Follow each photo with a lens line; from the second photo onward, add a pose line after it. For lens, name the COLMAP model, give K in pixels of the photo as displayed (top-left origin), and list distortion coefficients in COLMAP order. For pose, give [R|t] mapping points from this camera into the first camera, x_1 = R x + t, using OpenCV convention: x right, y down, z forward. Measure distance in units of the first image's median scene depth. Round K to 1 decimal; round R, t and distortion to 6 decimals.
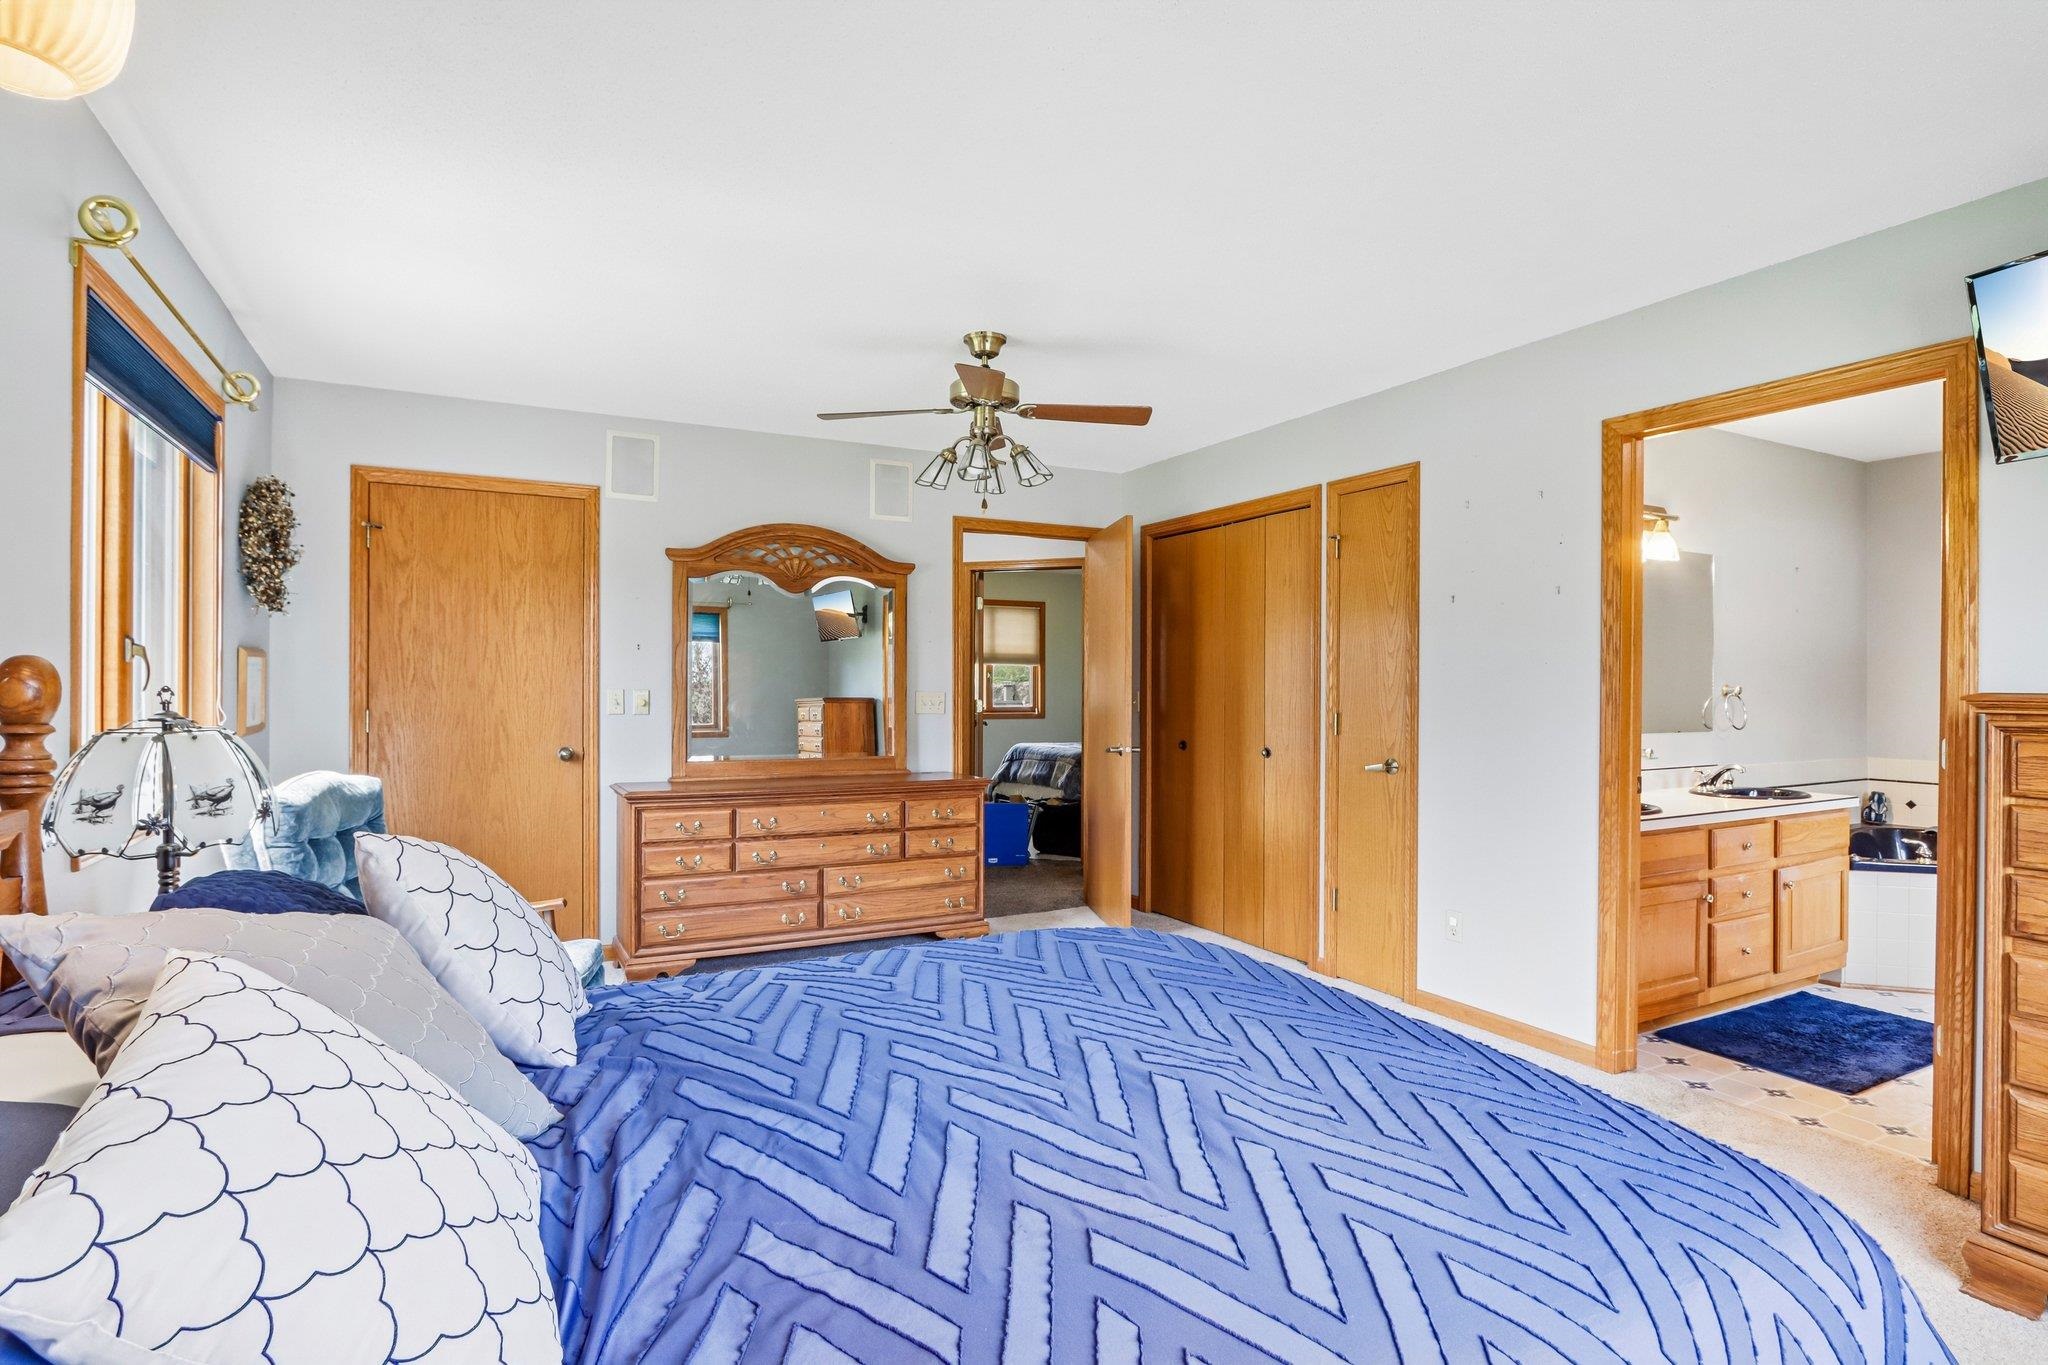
lens RADIAL K [[1027.2, 0, 1024.0], [0, 1027.2, 682.5], [0, 0, 1]] dist [-0.002678, -0.000742]
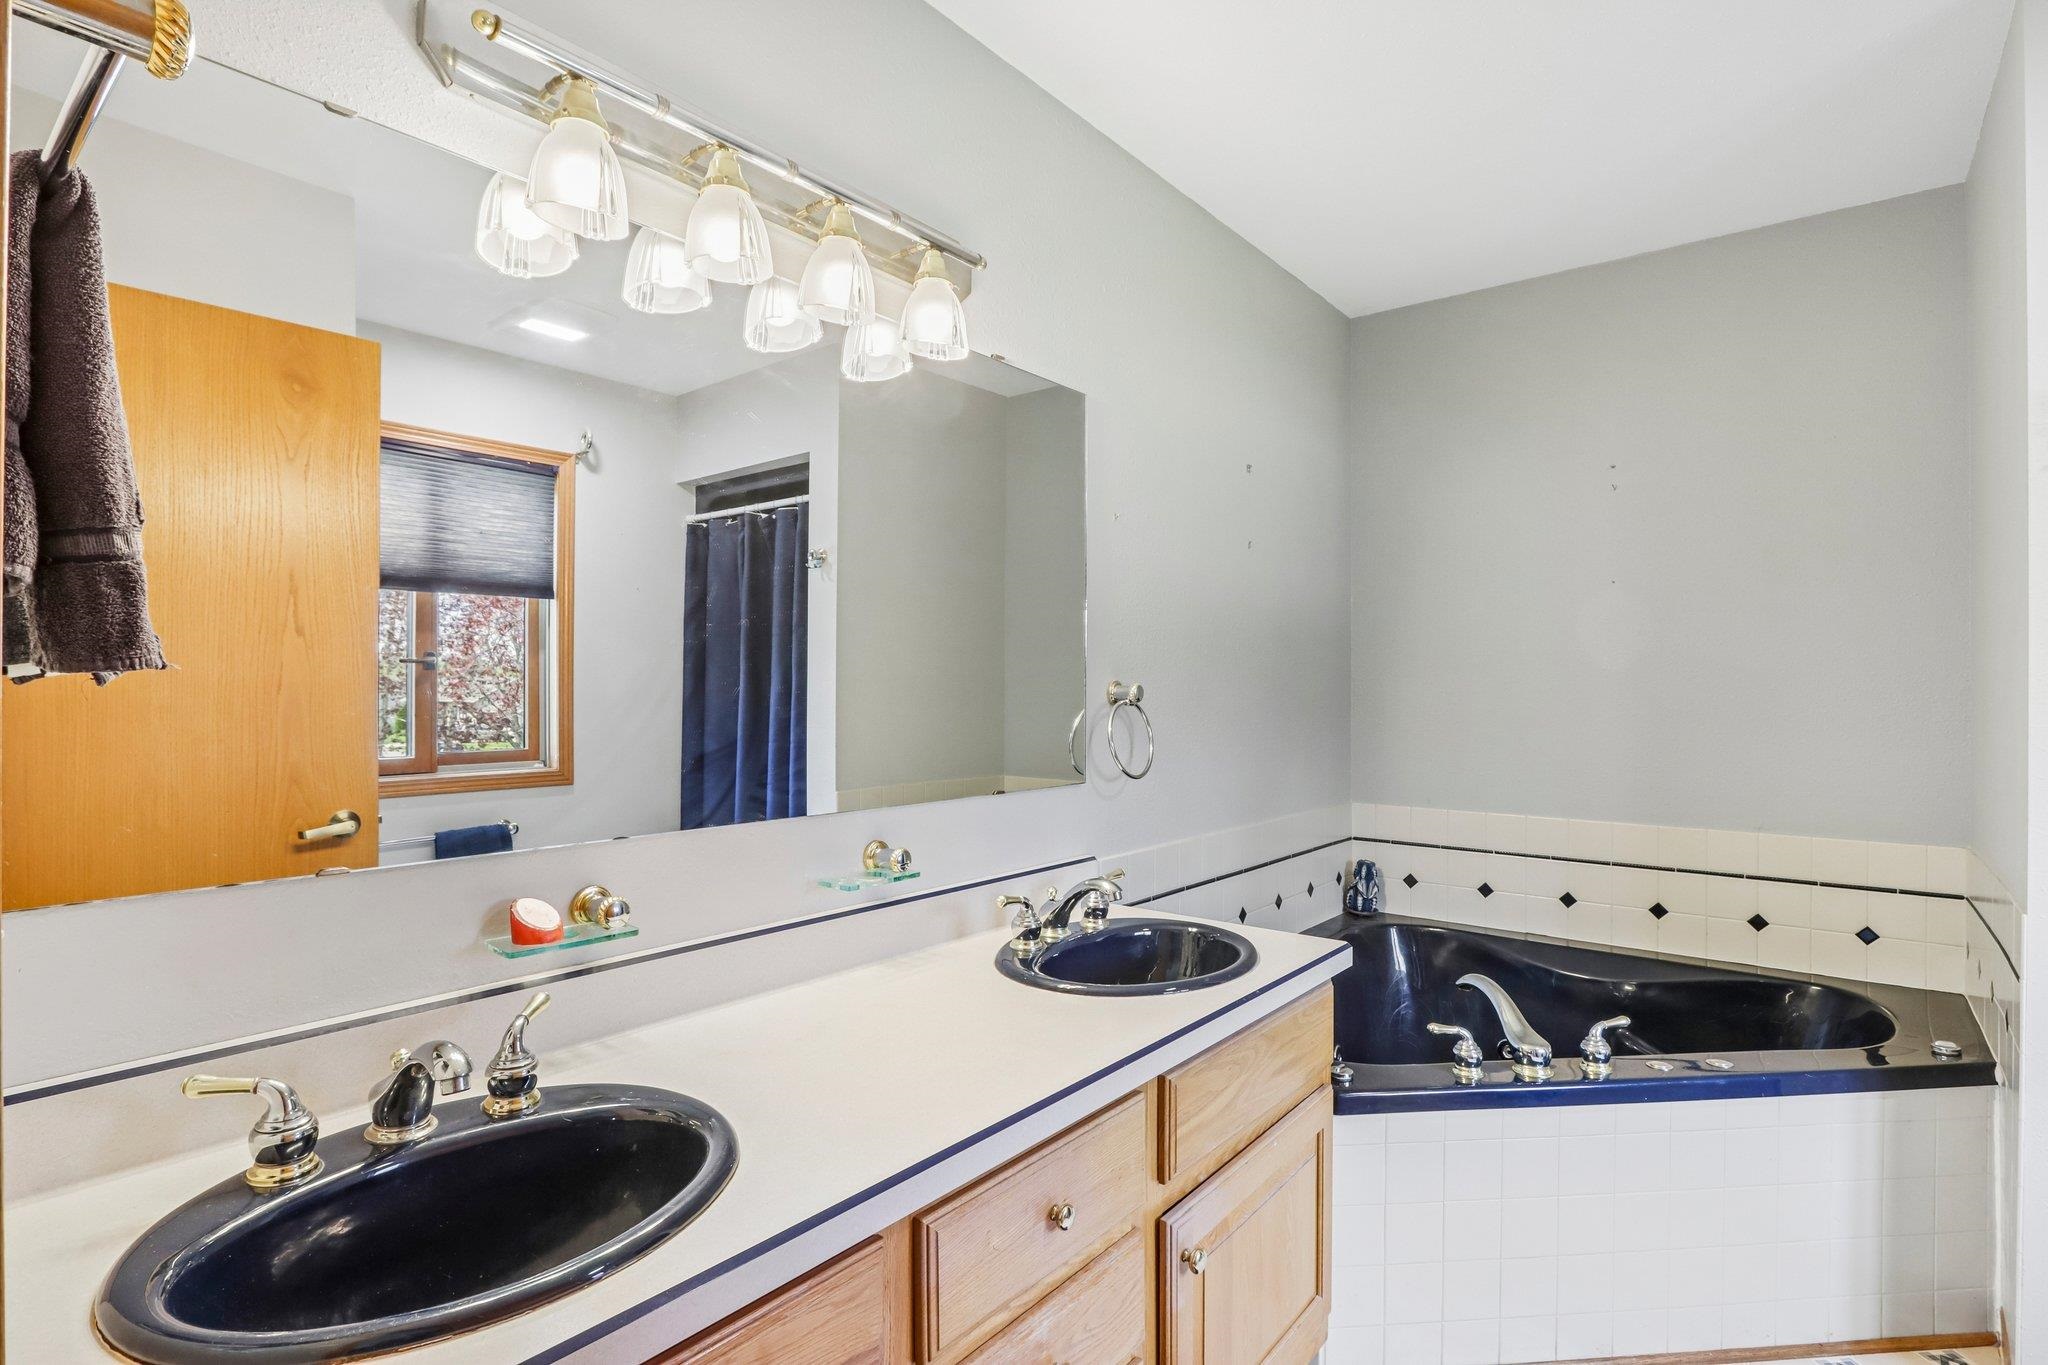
lens RADIAL K [[1027.2, 0, 1024.0], [0, 1027.2, 682.5], [0, 0, 1]] dist [-0.002678, -0.000742]
pose [[0.922218, 0.000435, 0.386670, 0.468738], [0.000062, 0.999999, -0.001273, 0.003707], [-0.386671, 0.001198, 0.922217, 0.588989]]
